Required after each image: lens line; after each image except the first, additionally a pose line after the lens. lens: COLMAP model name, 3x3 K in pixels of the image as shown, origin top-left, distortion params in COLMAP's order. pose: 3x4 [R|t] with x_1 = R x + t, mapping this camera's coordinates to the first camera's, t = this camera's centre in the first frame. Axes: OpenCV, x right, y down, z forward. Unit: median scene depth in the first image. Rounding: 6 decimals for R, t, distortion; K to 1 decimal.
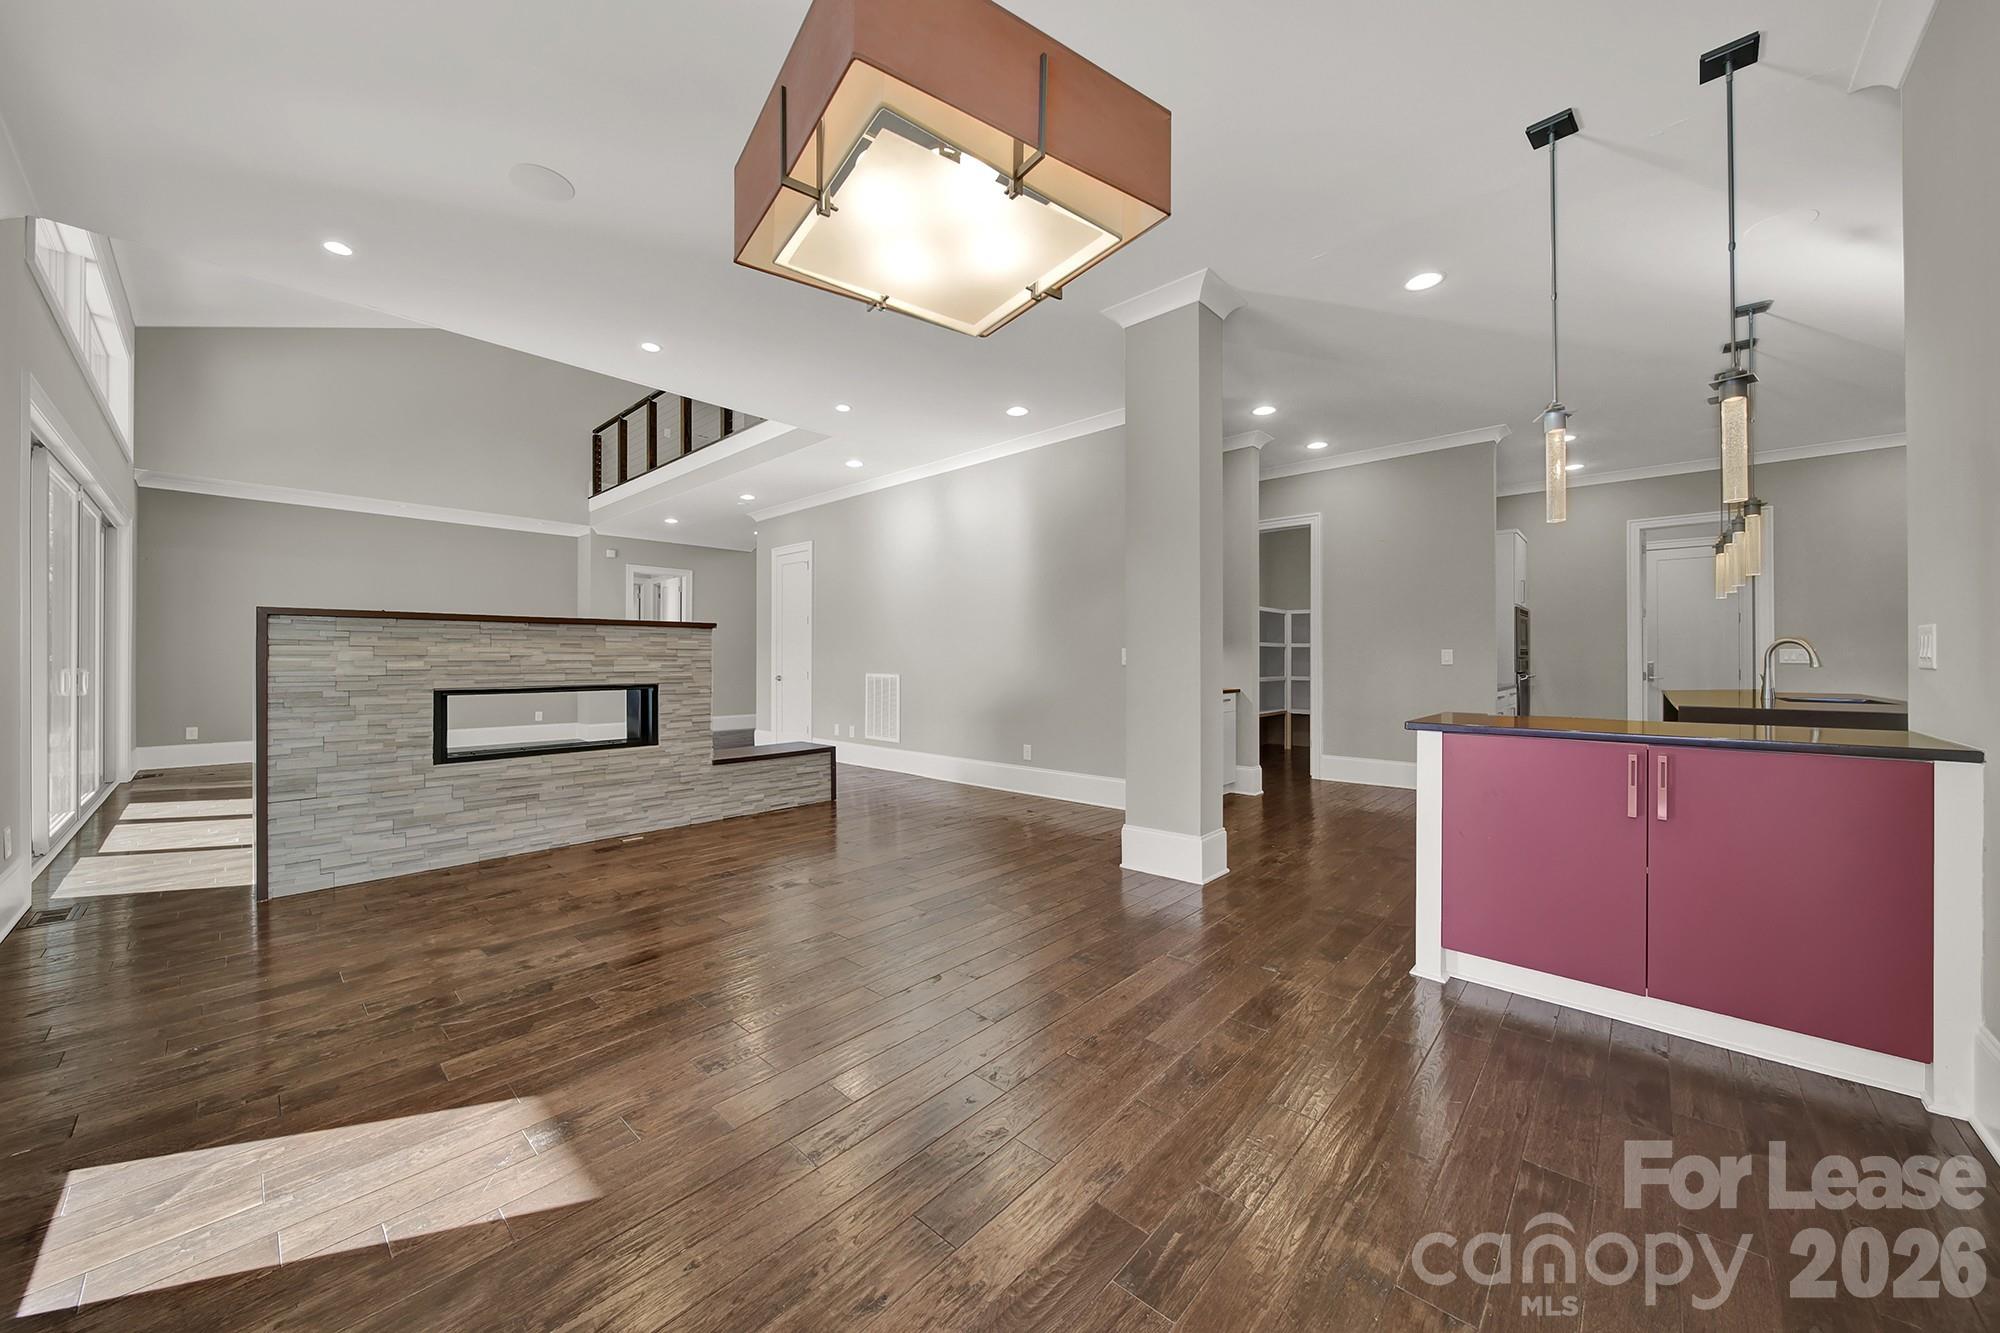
lens RADIAL K [[709.2, 0, 999.2], [0, 709.2, 661.5], [0, 0, 1]] dist [-0.002896, -0.000173]
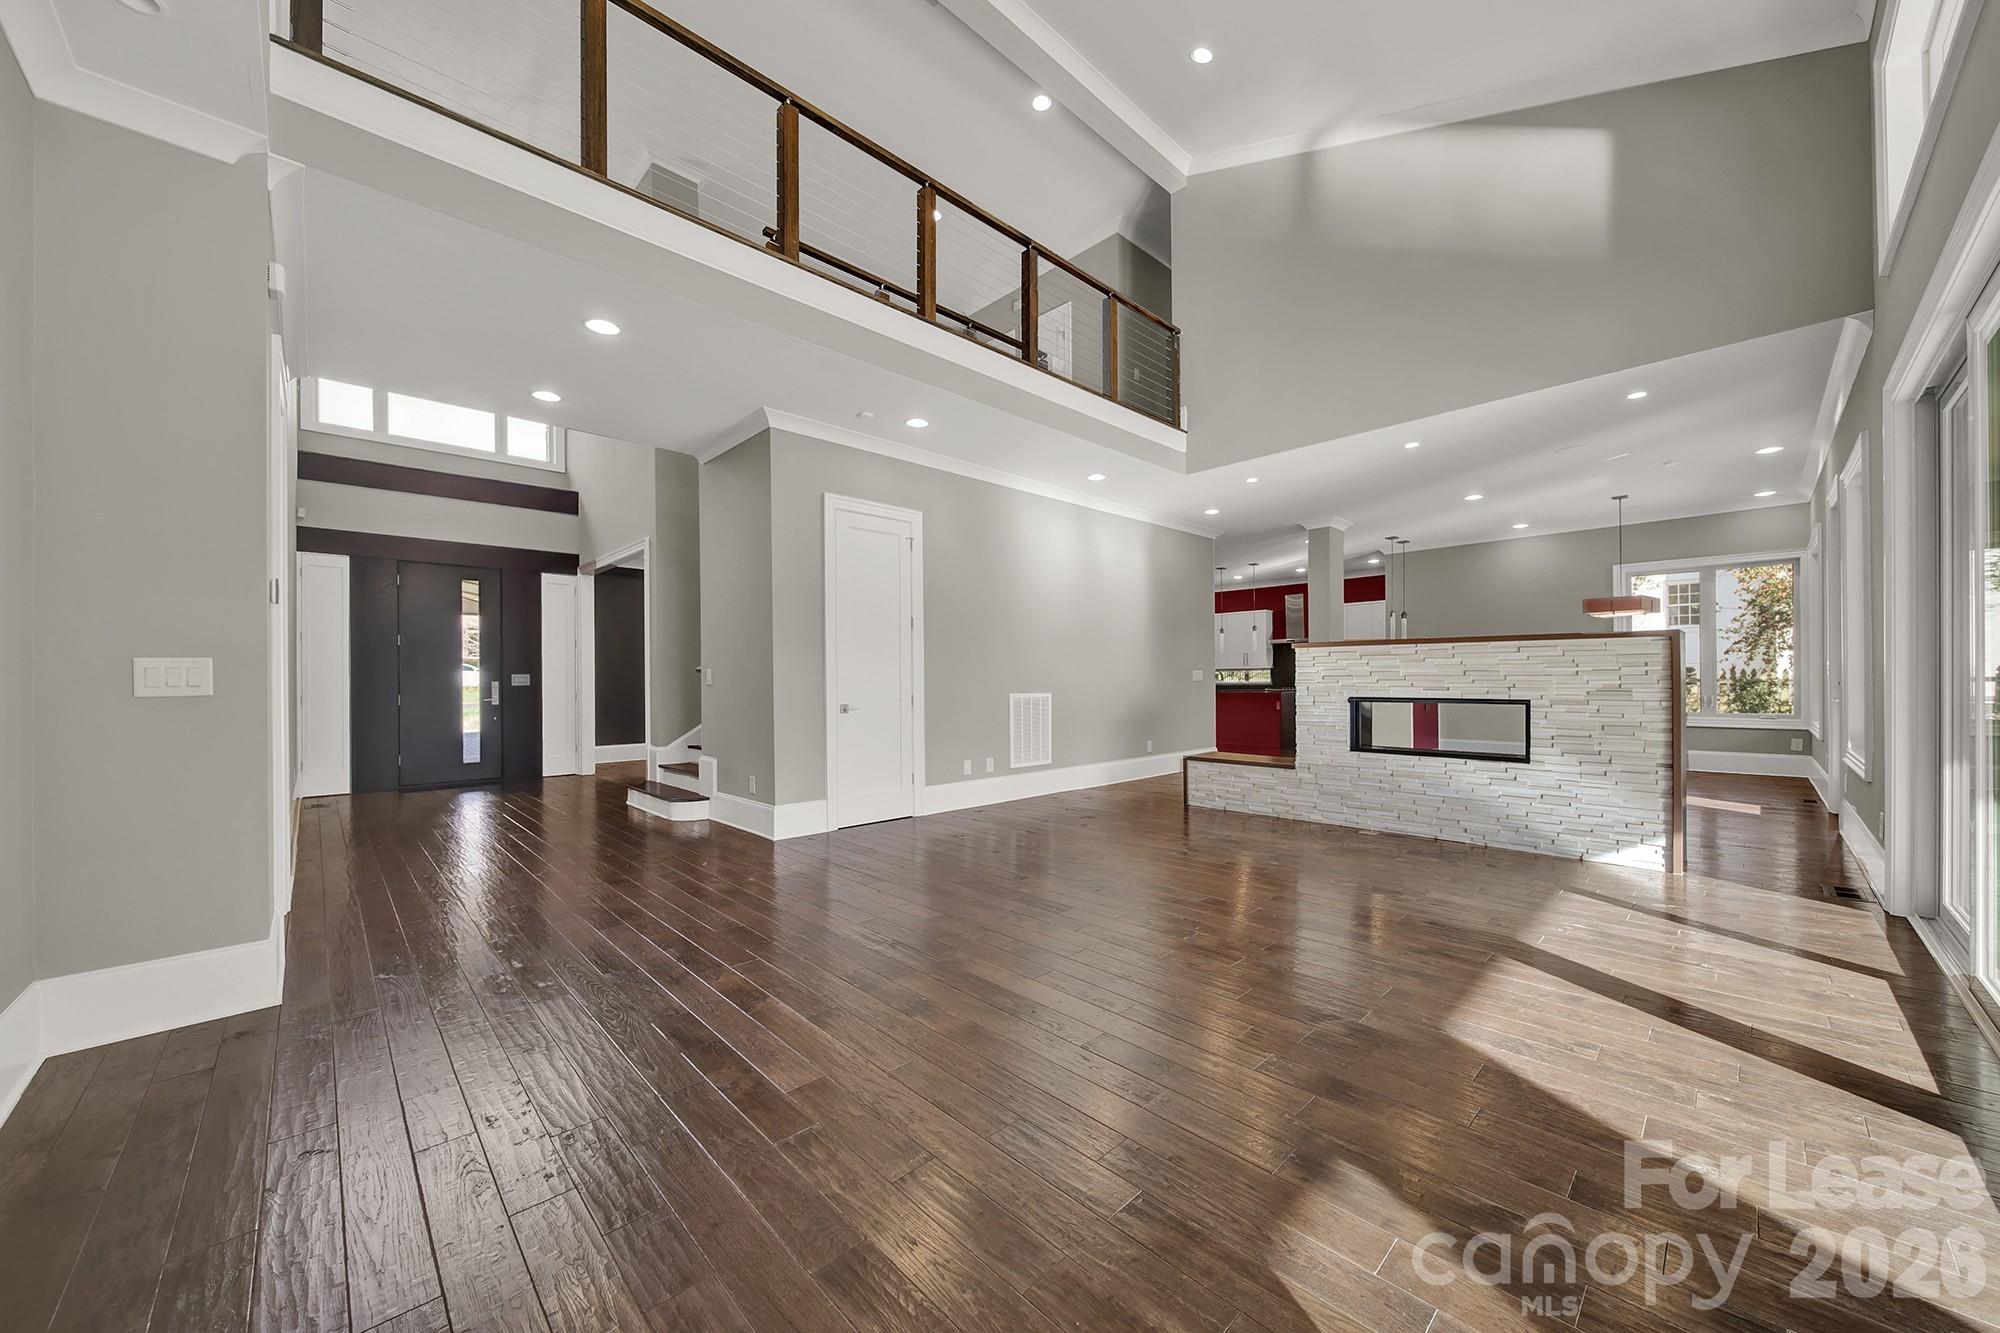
lens RADIAL K [[709.2, 0, 997.8], [0, 709.2, 671.8], [0, 0, 1]] dist [-0.002896, -0.000173]
pose [[0.073773, -0.000976, 0.997275, -1.107994], [0.000531, 0.999999, 0.000939, -0.011413], [-0.997275, 0.000461, 0.073774, 0.993122]]
